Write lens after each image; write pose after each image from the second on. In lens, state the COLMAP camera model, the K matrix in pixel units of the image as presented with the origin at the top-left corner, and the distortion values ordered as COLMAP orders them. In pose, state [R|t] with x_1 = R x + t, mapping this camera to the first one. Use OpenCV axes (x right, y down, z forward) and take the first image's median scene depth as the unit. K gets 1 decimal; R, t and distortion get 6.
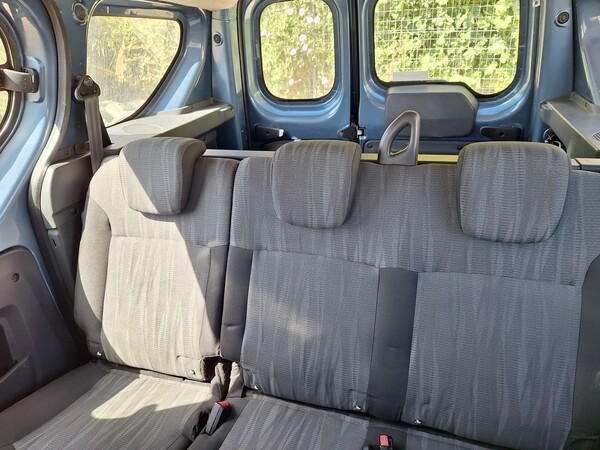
lens RADIAL K [[424.0, 0, 299.0], [0, 424.0, 225.2], [0, 0, 1]] dist [0.020937, -0.023042]
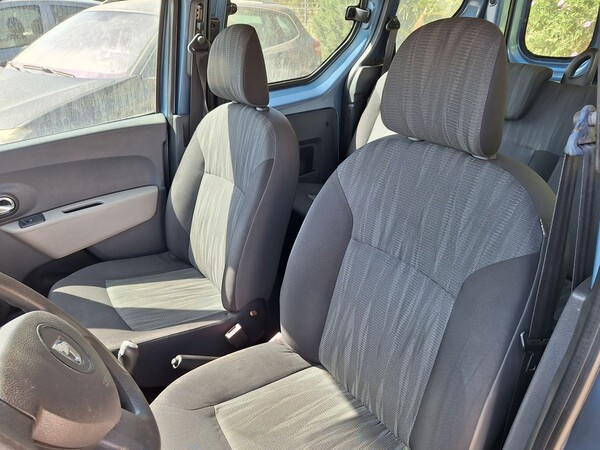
lens RADIAL K [[424.0, 0, 302.3], [0, 424.0, 224.4], [0, 0, 1]] dist [0.020937, -0.023042]
pose [[0.813503, 0.303112, -0.496323, 0.295856], [-0.276001, 0.952424, 0.129279, 0.327117], [0.511896, 0.031817, 0.858458, -0.626690]]
